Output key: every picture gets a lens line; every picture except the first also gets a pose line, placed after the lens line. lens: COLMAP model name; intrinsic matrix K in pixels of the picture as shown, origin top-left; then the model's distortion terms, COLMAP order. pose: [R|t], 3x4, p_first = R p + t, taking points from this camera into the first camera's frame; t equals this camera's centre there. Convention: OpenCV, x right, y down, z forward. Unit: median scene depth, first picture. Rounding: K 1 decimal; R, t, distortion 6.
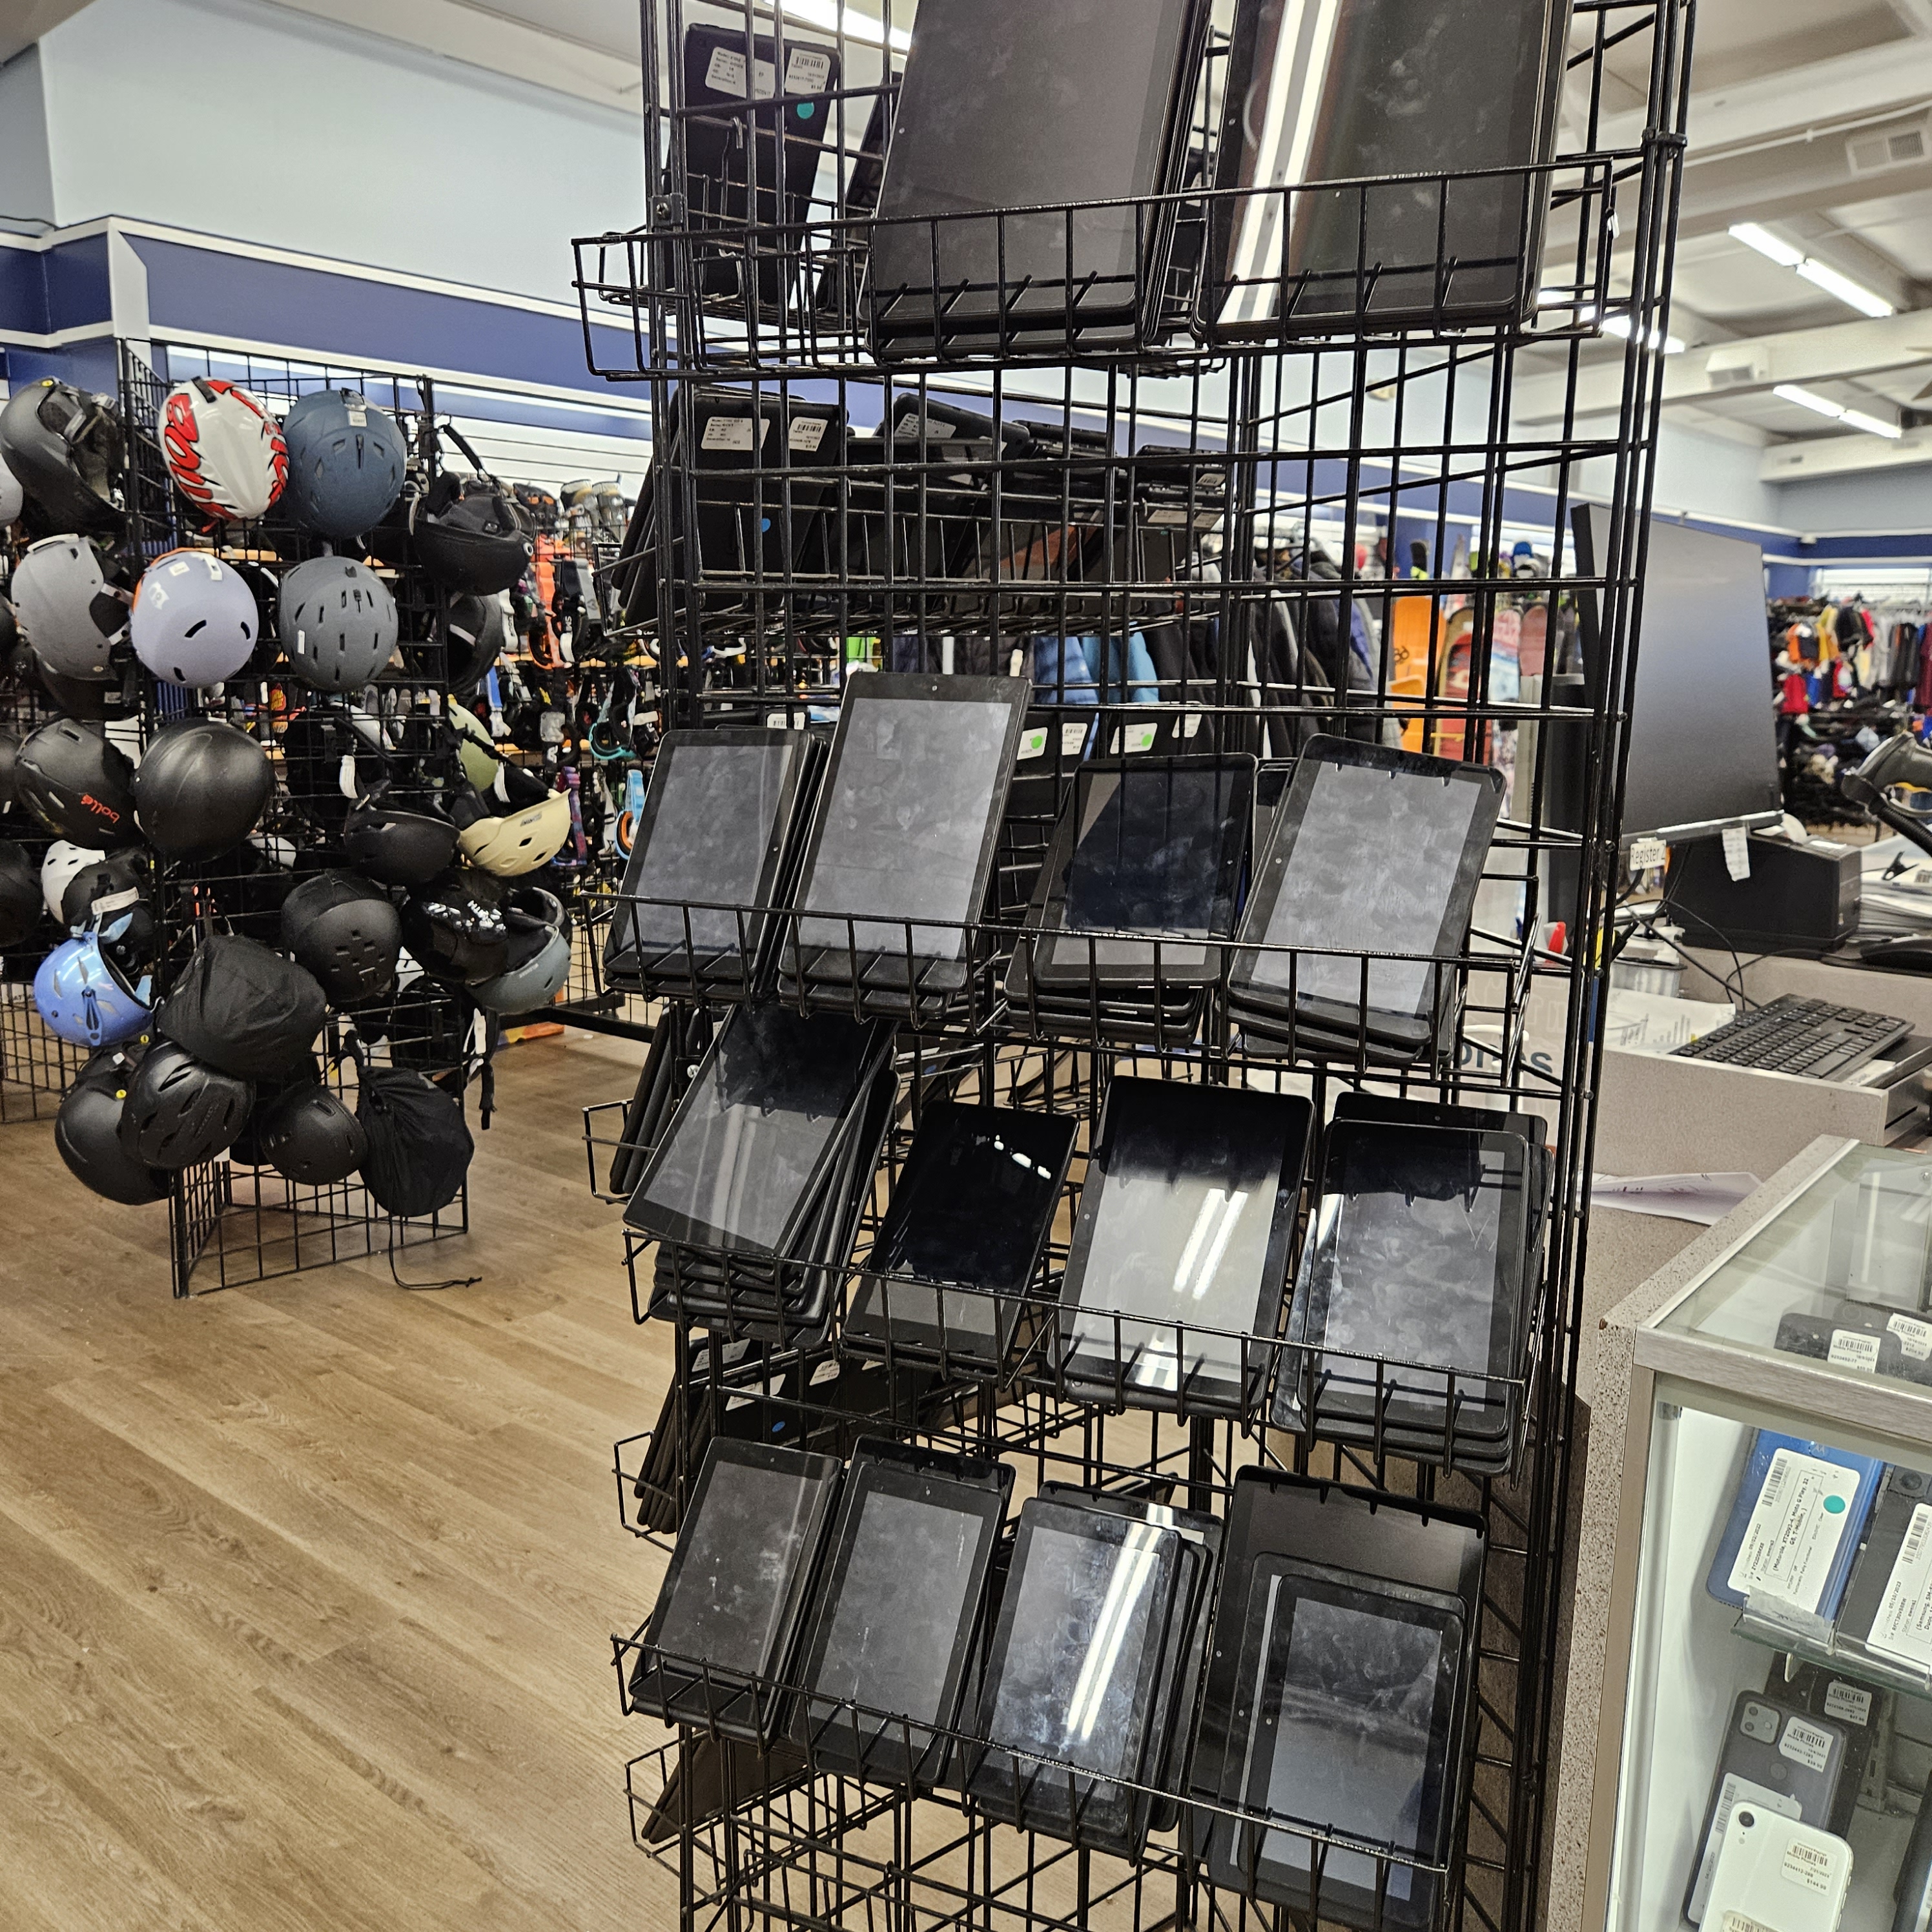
lens RADIAL K [[1758.6, 0, 963.8], [0, 1758.6, 1122.3], [0, 0, 1]] dist [0.065626, -0.056829]
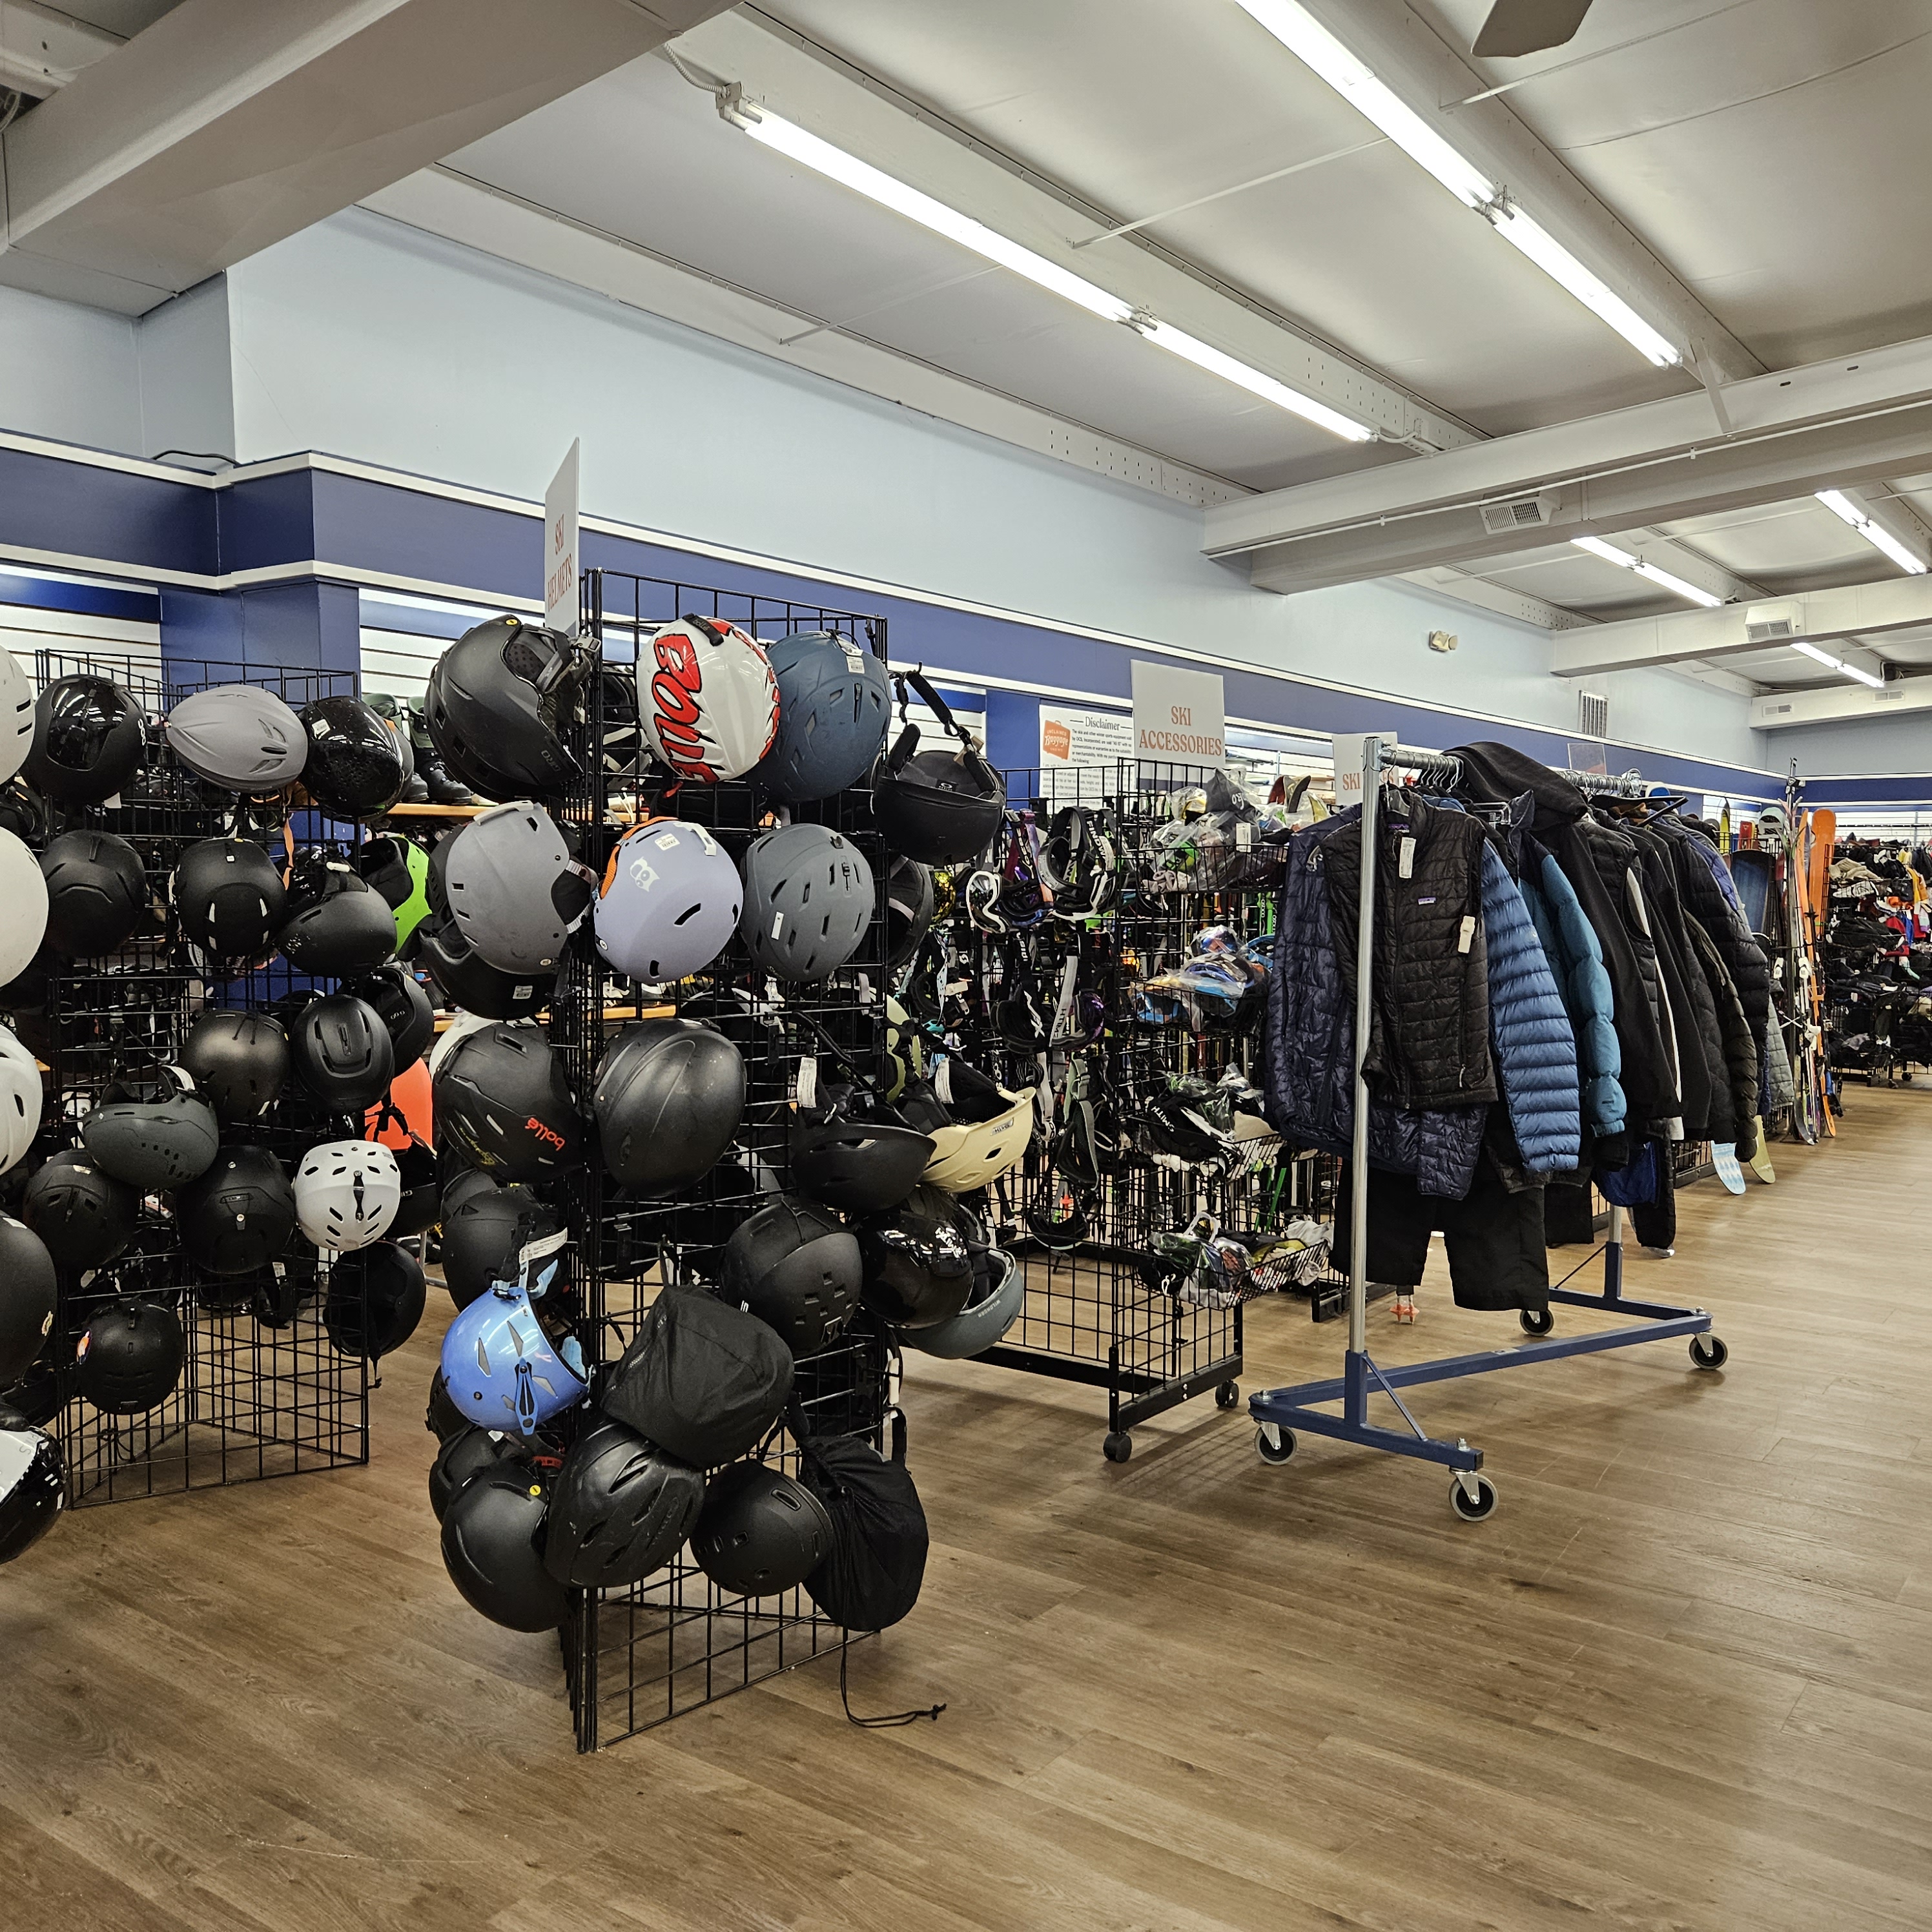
lens RADIAL K [[1758.6, 0, 963.8], [0, 1758.6, 1122.3], [0, 0, 1]] dist [0.065626, -0.056829]
pose [[0.998021, -0.012414, 0.061636, -0.327420], [0.020050, 0.991970, -0.124873, -0.074503], [-0.059591, 0.125862, 0.990256, 0.196778]]
